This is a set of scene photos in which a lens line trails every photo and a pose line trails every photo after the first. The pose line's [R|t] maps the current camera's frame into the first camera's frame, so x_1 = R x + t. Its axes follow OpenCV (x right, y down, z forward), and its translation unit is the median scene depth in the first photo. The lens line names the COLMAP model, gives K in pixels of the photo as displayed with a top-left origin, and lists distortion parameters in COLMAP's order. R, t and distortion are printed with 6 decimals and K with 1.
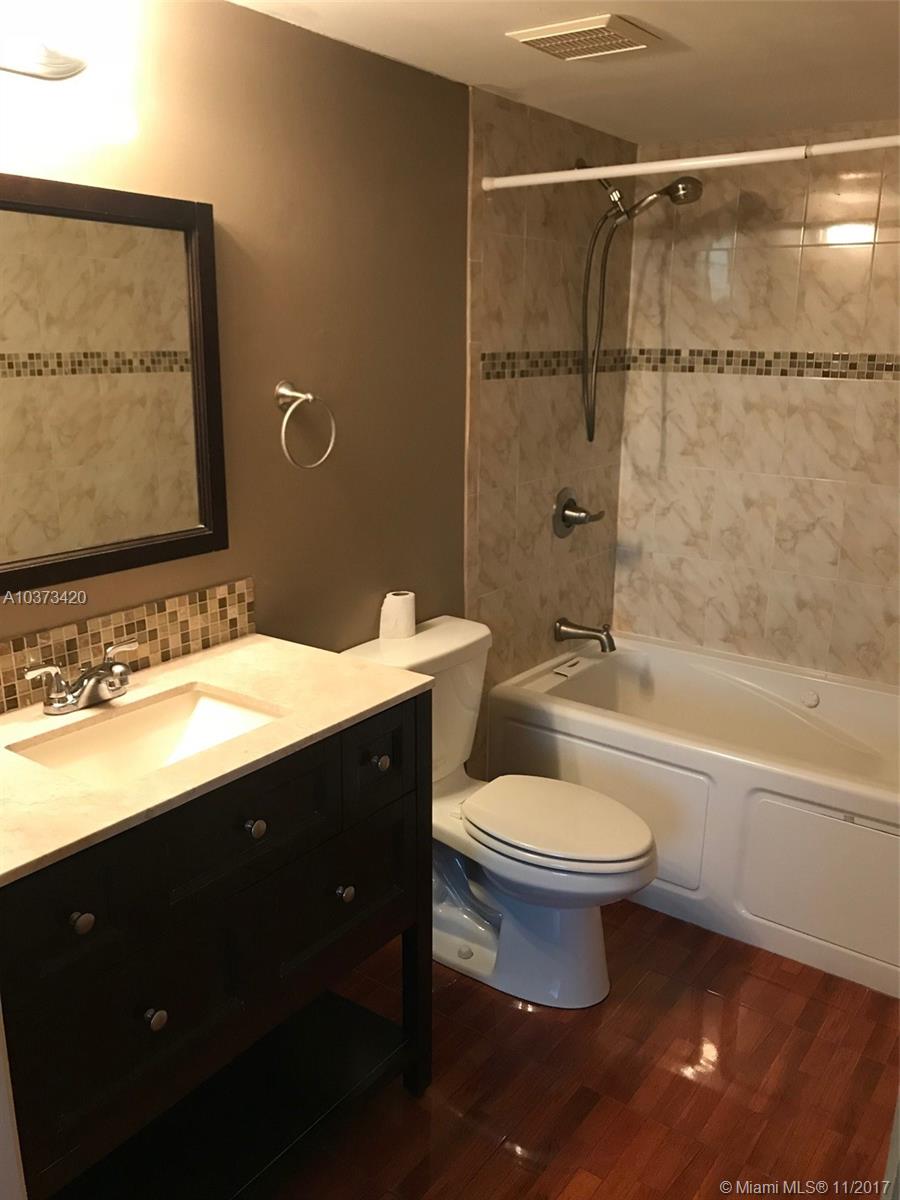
lens RADIAL K [[990.6, 0, 445.6], [0, 990.6, 596.2], [0, 0, 1]] dist [0.028348, -0.052462]
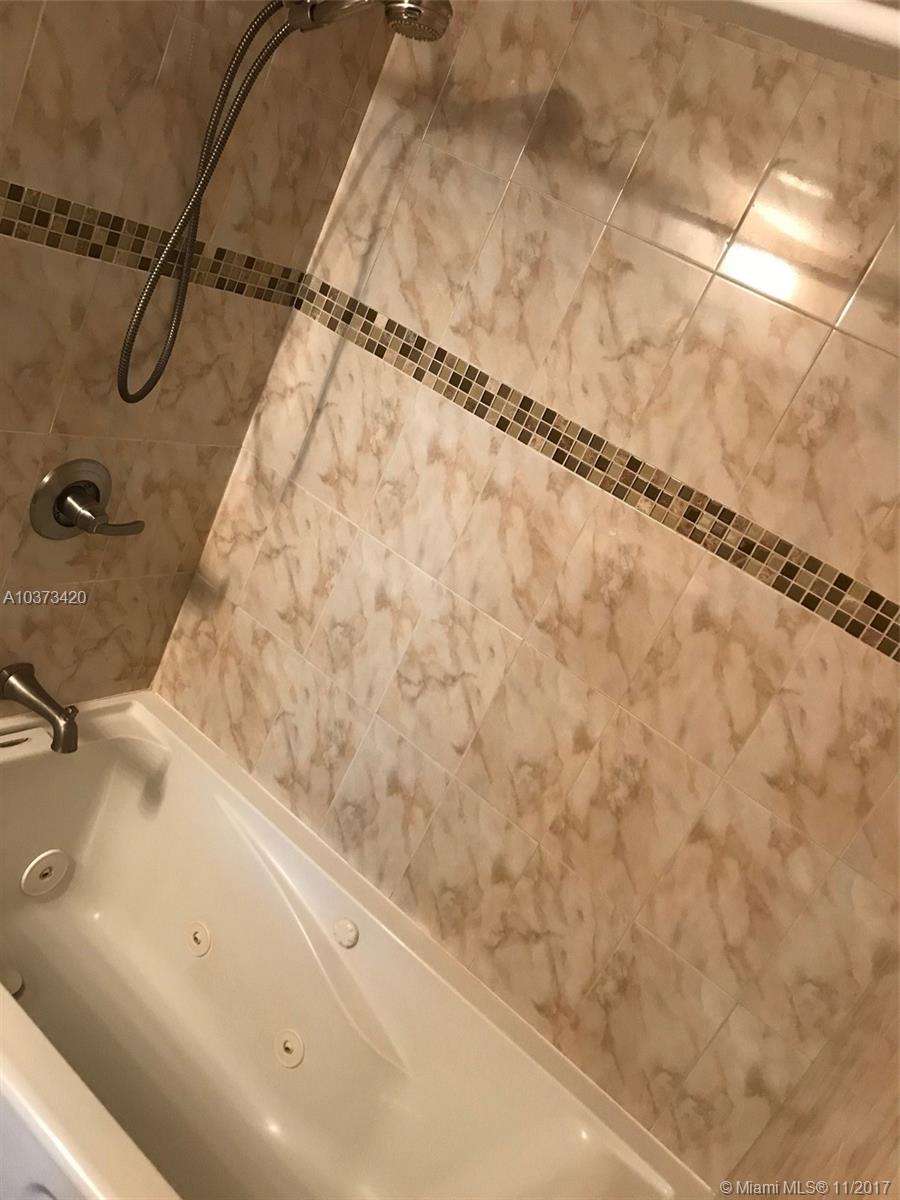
lens RADIAL K [[990.6, 0, 449.8], [0, 990.6, 604.4], [0, 0, 1]] dist [0.028348, -0.052462]
pose [[0.916389, 0.364581, 0.165262, 0.243337], [-0.381930, 0.919961, 0.088325, -0.159695], [-0.119833, -0.144059, 0.982287, 0.402872]]
